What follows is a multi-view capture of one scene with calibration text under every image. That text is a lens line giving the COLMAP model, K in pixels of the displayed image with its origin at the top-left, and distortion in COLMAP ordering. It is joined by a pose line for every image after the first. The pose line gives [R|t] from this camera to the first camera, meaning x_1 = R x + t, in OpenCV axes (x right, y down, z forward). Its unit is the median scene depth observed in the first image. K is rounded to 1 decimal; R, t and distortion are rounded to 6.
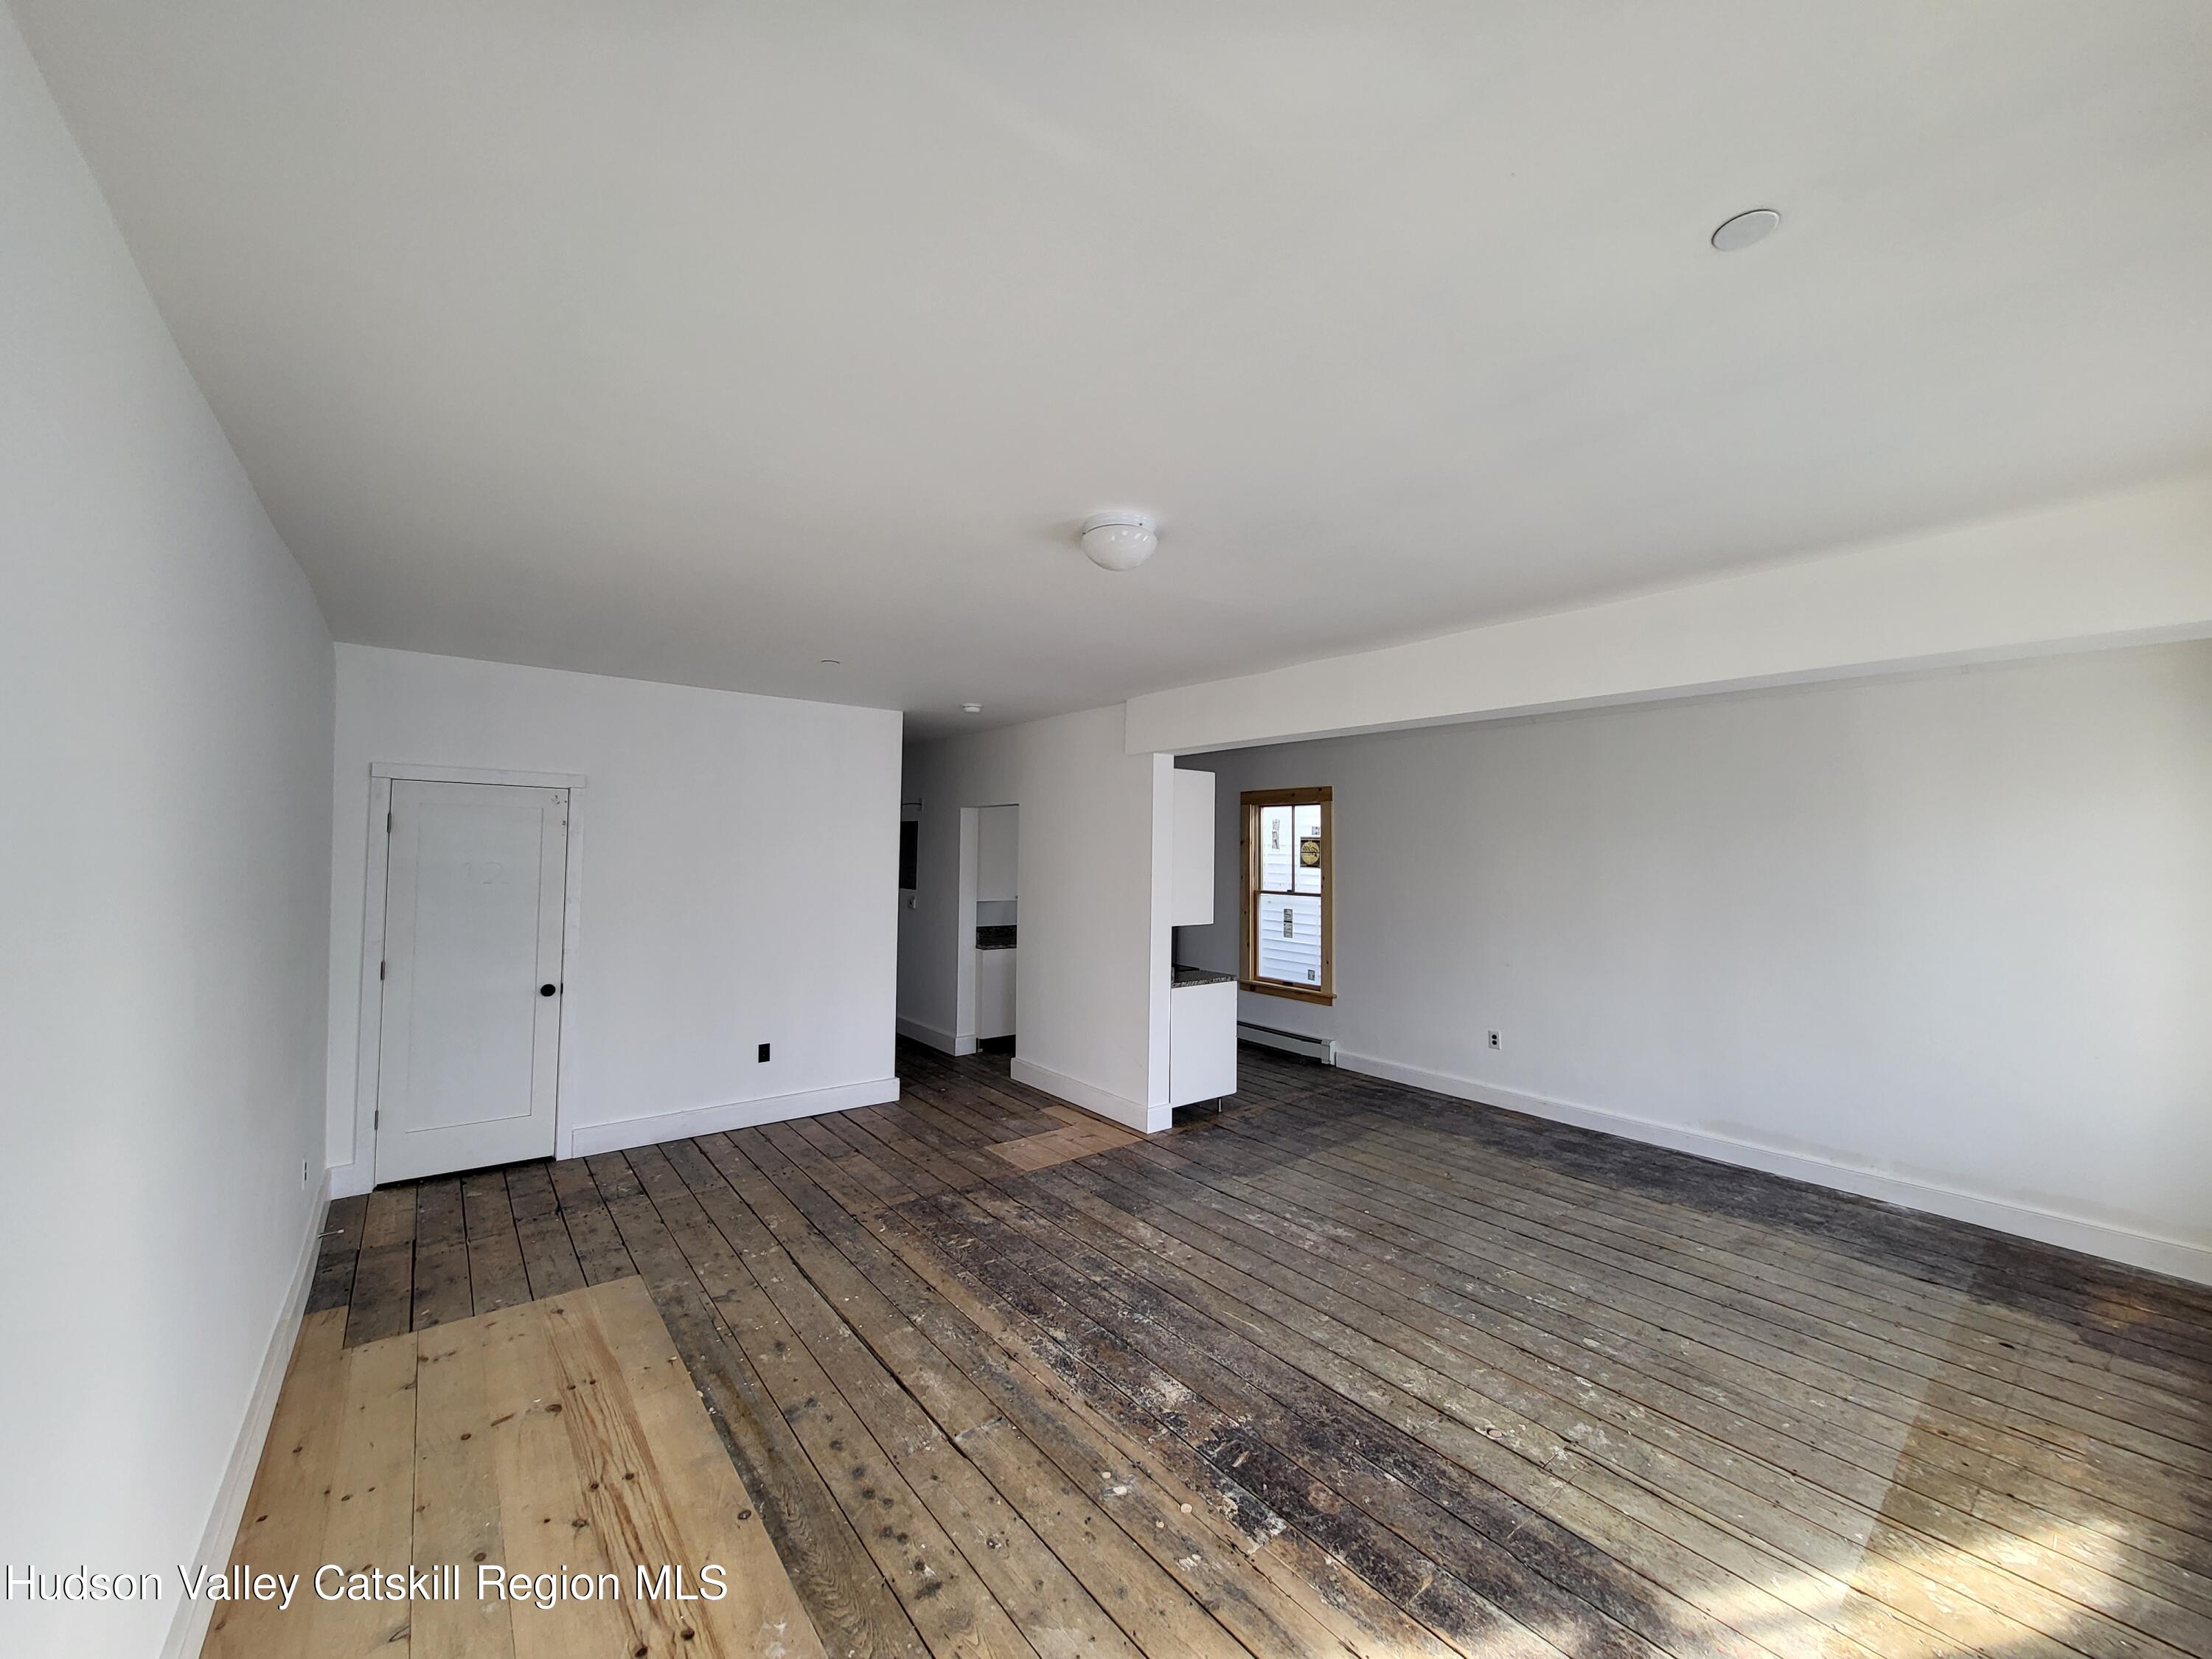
lens RADIAL K [[867.3, 0, 1108.4], [0, 867.3, 832.7], [0, 0, 1]] dist [0.002140, 0.000120]
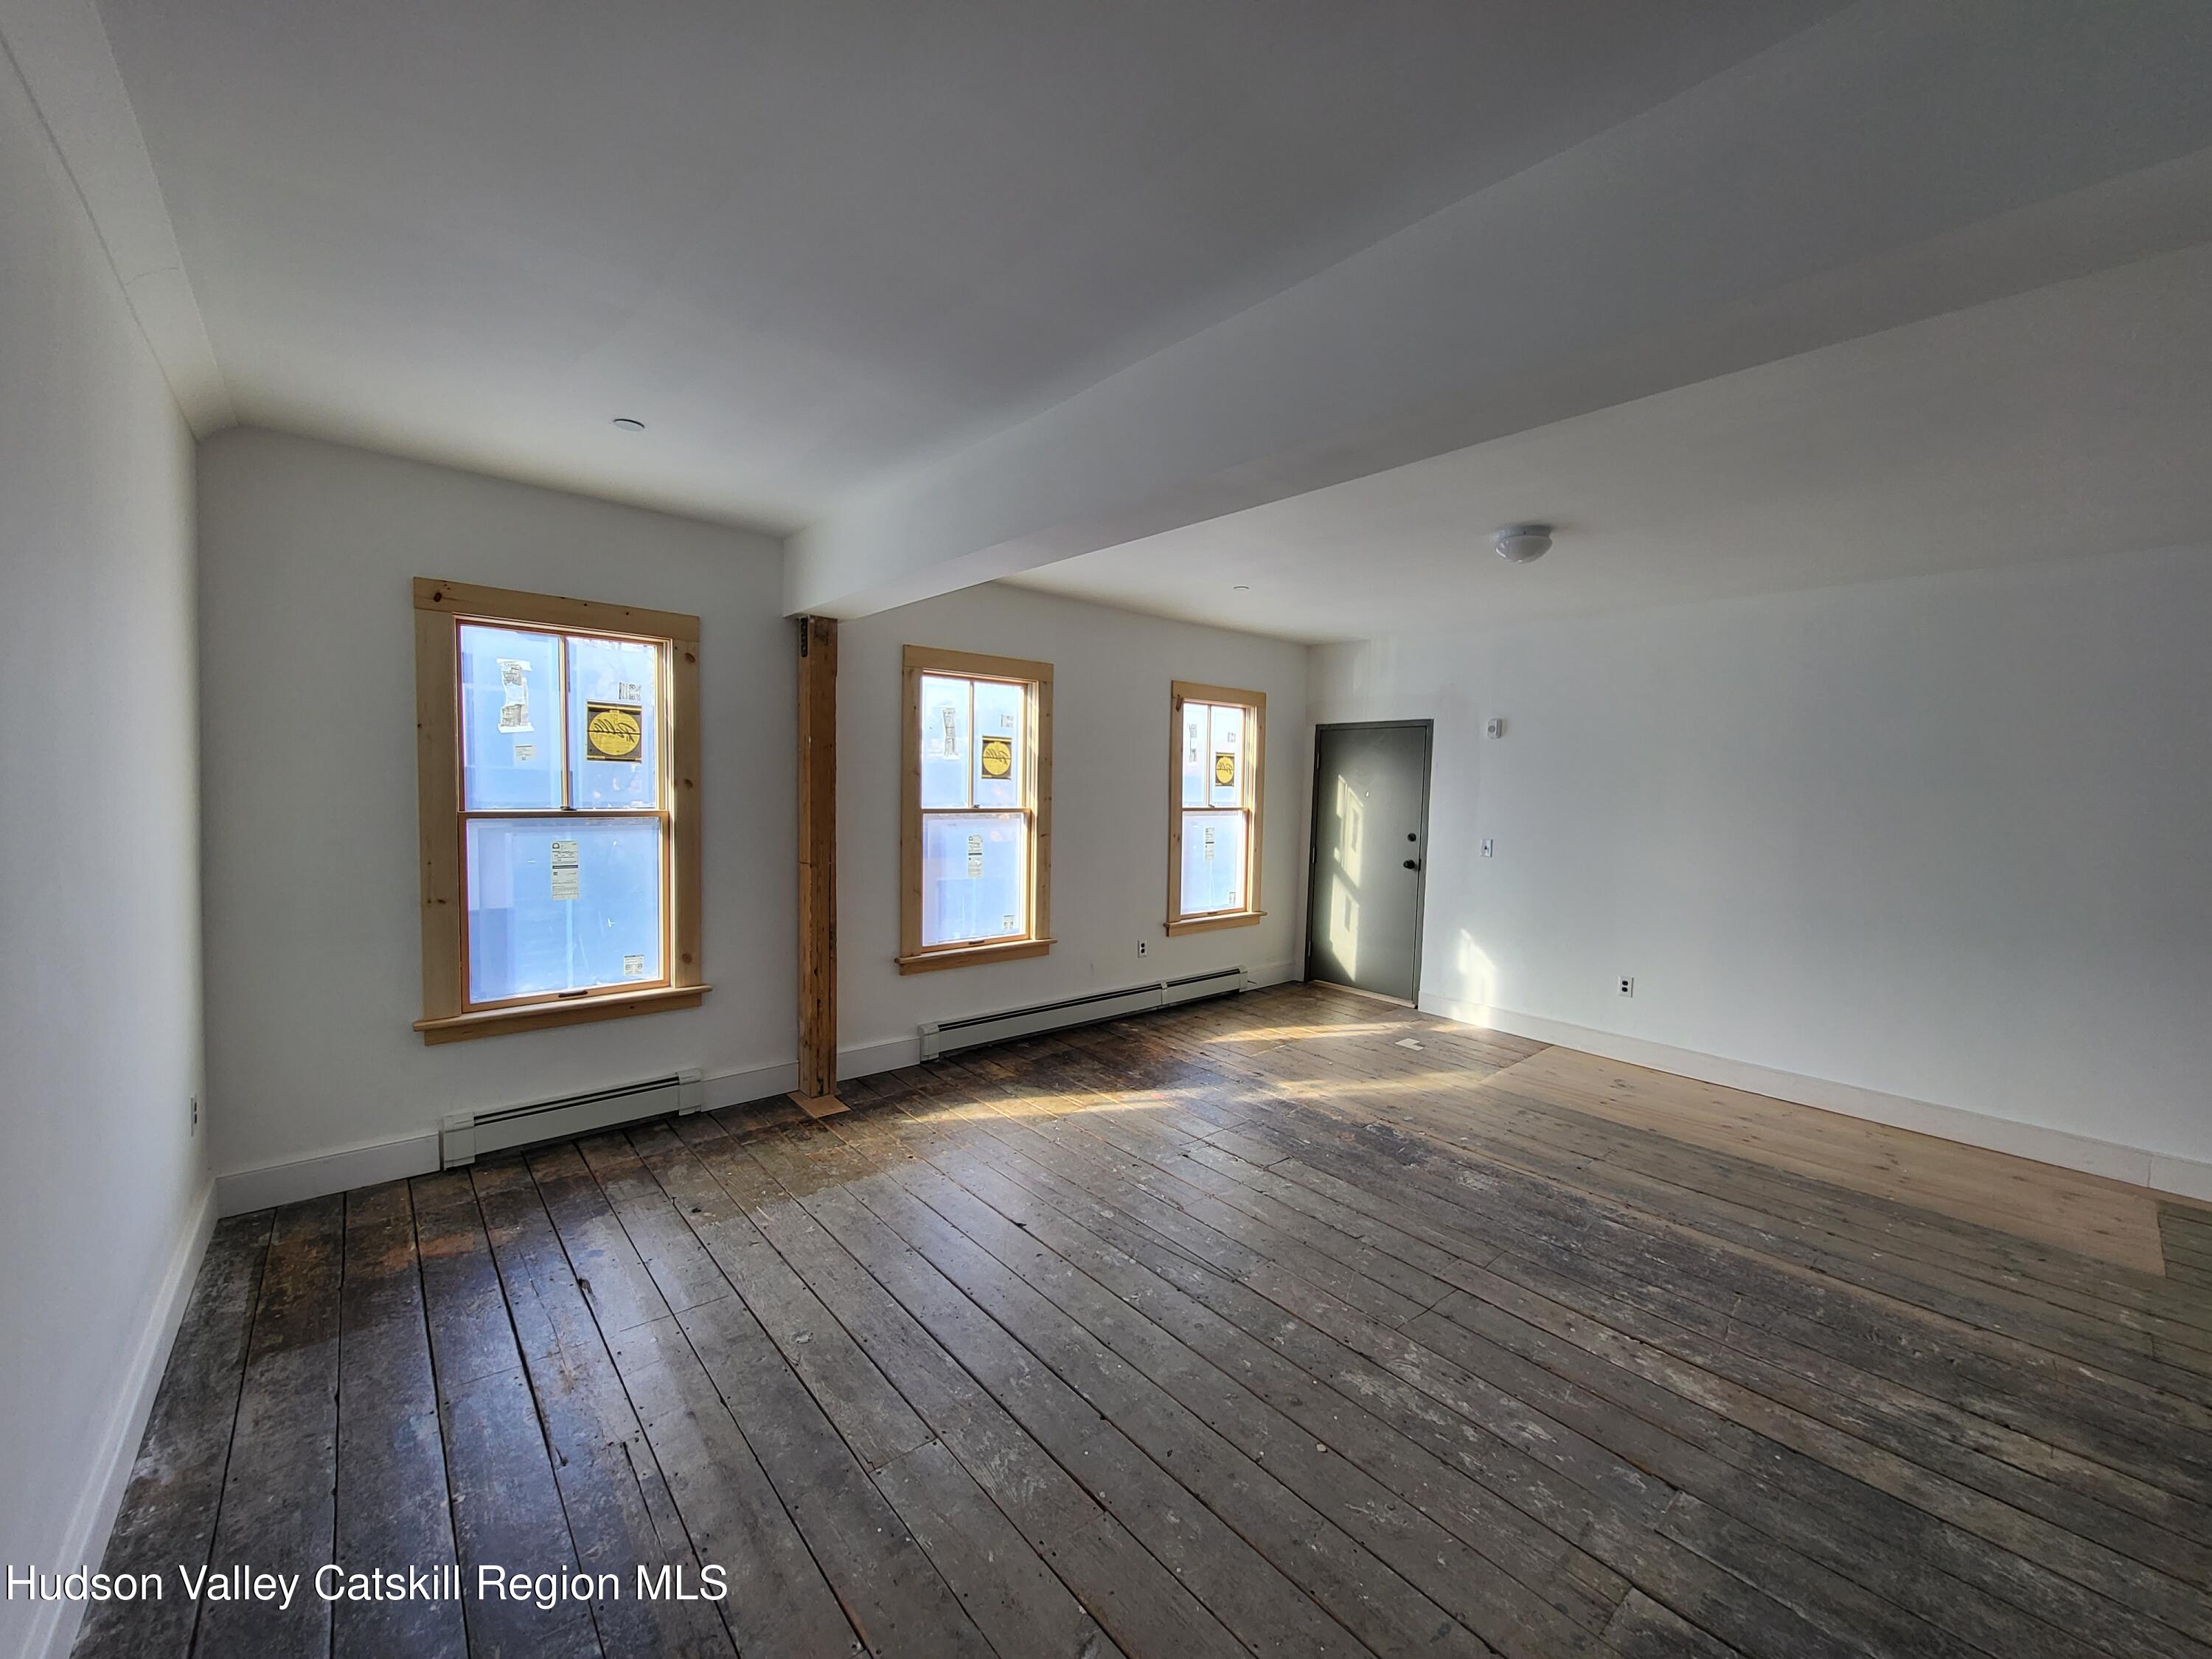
lens RADIAL K [[867.3, 0, 1108.4], [0, 867.3, 832.7], [0, 0, 1]] dist [0.002140, 0.000120]
pose [[-0.997867, -0.039542, -0.051943, 0.478237], [-0.041412, 0.998514, 0.035416, 0.074740], [0.050465, 0.037492, -0.998022, 1.537741]]
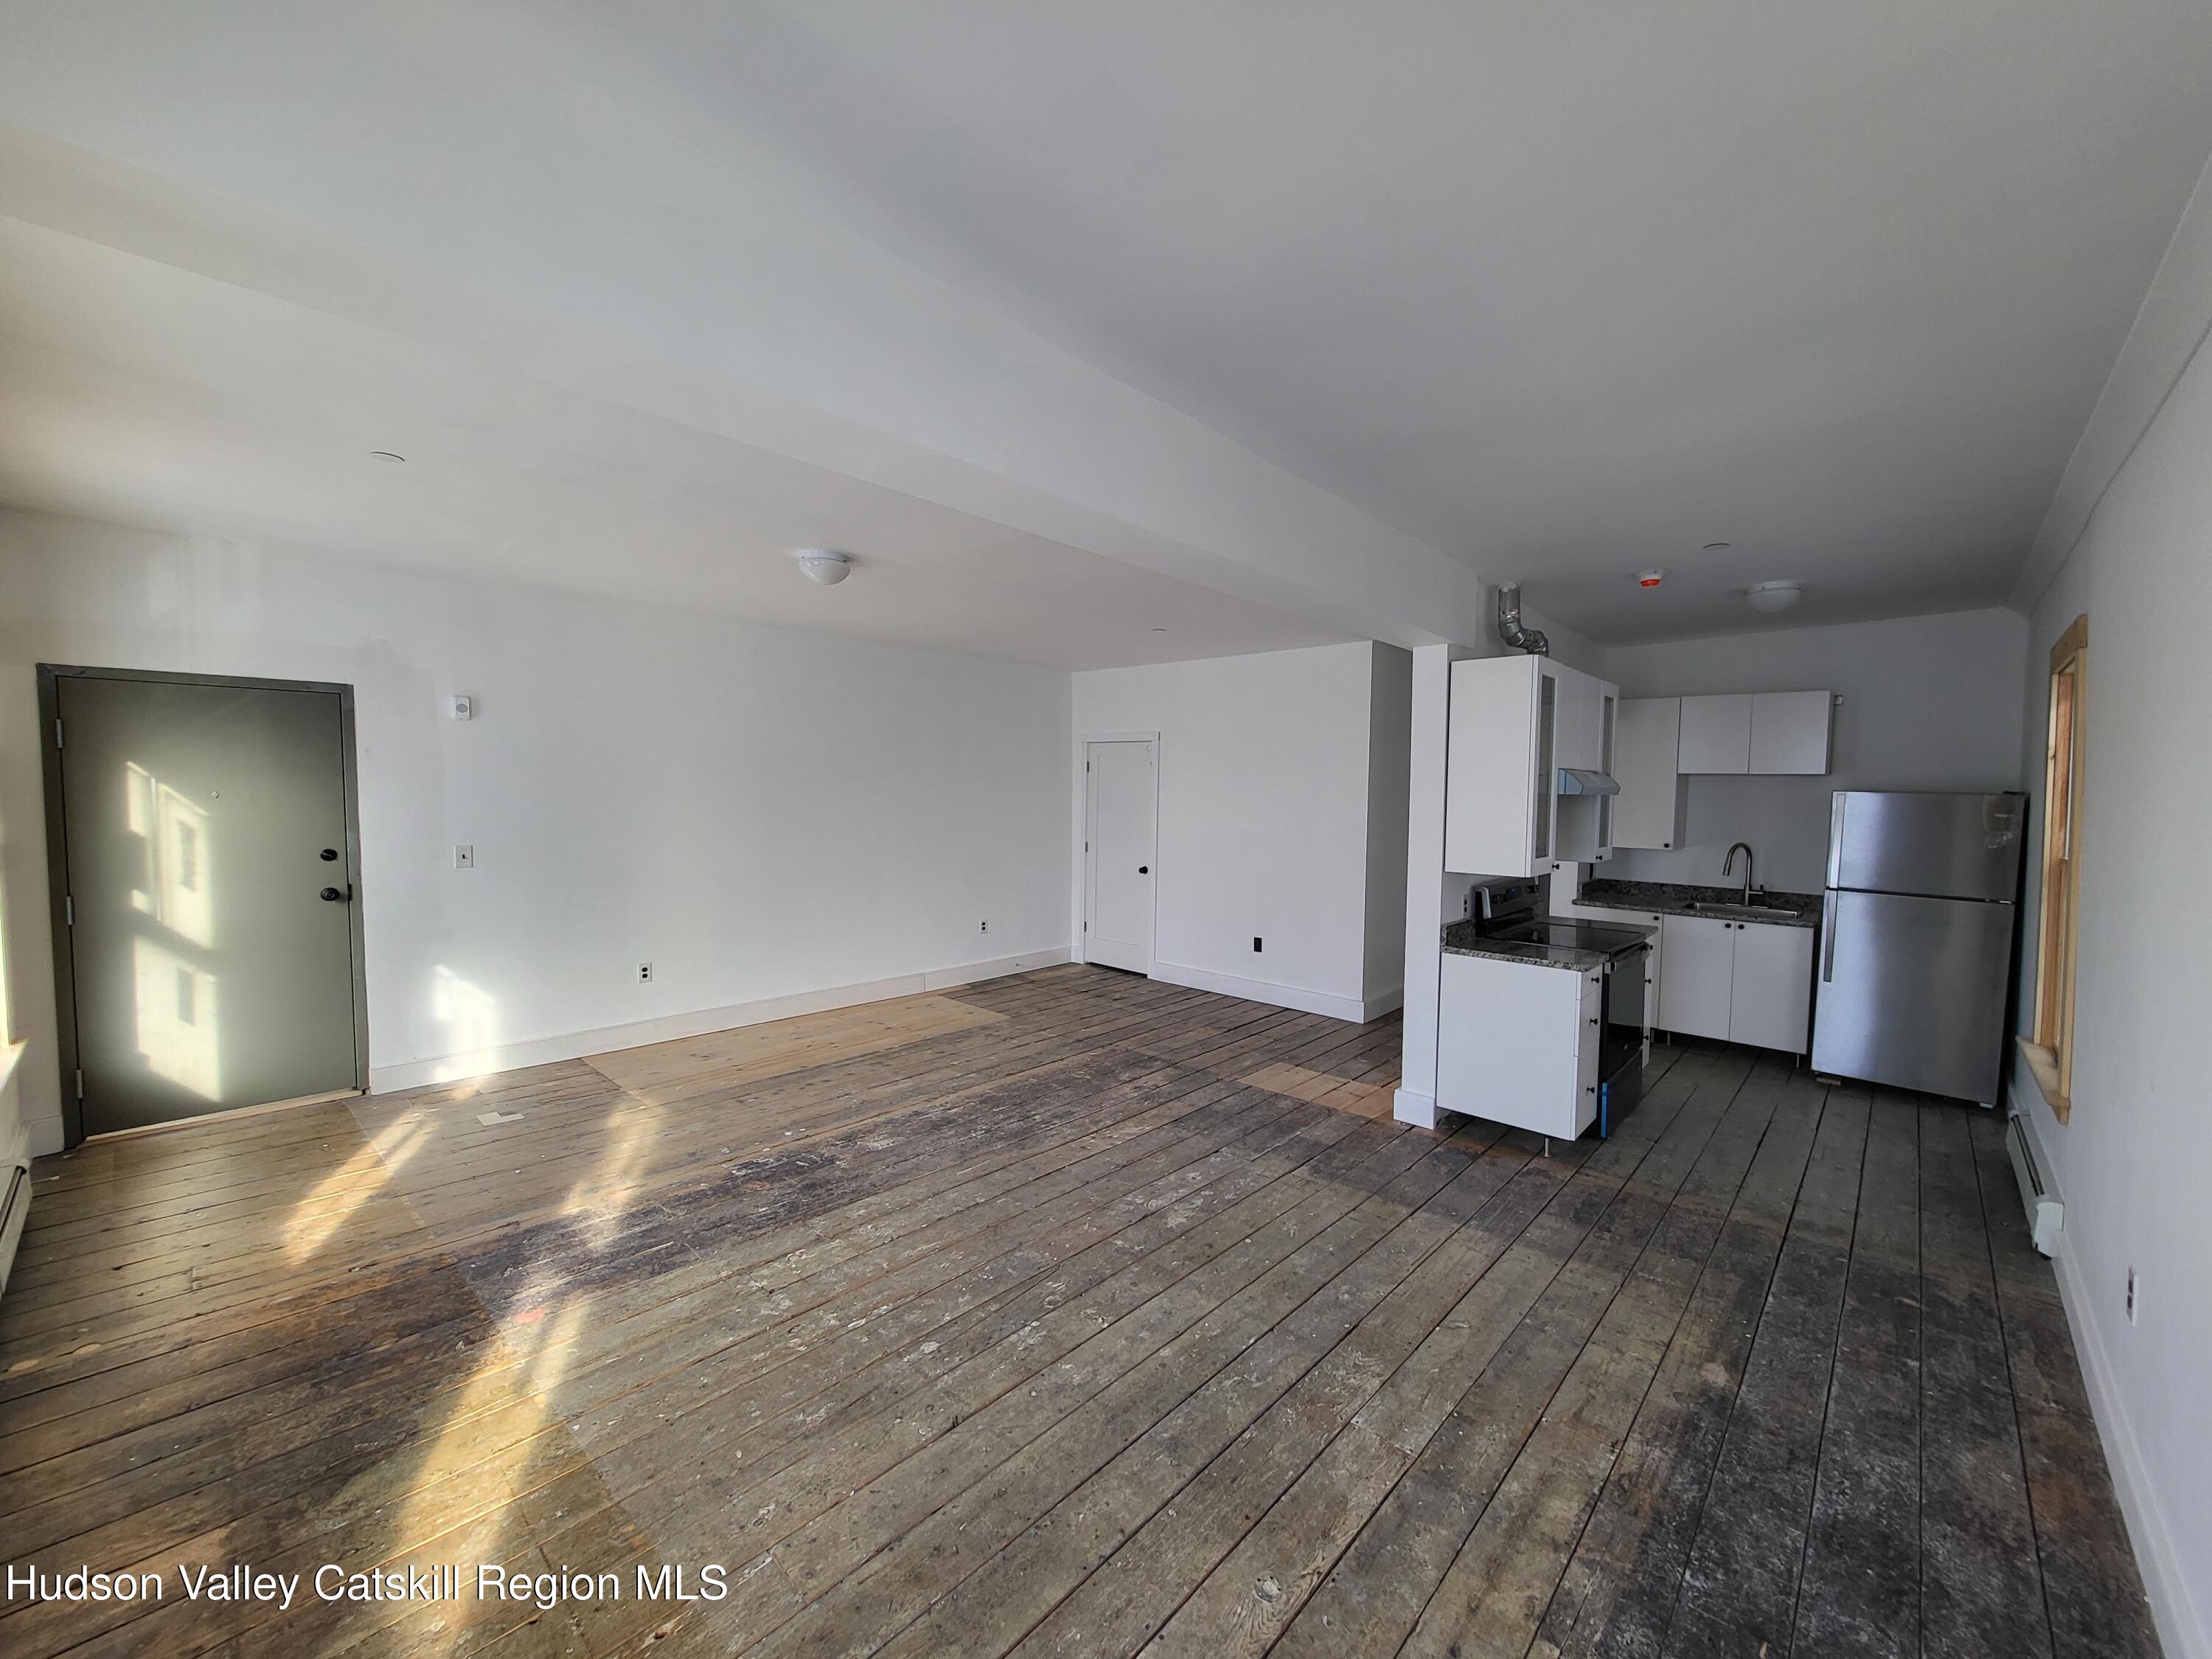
lens RADIAL K [[867.3, 0, 1108.4], [0, 867.3, 832.7], [0, 0, 1]] dist [0.002140, 0.000120]
pose [[0.155022, 0.040002, -0.987101, 1.048183], [0.009749, 0.999069, 0.042018, 0.053000], [0.987863, -0.016137, 0.154488, 0.800765]]
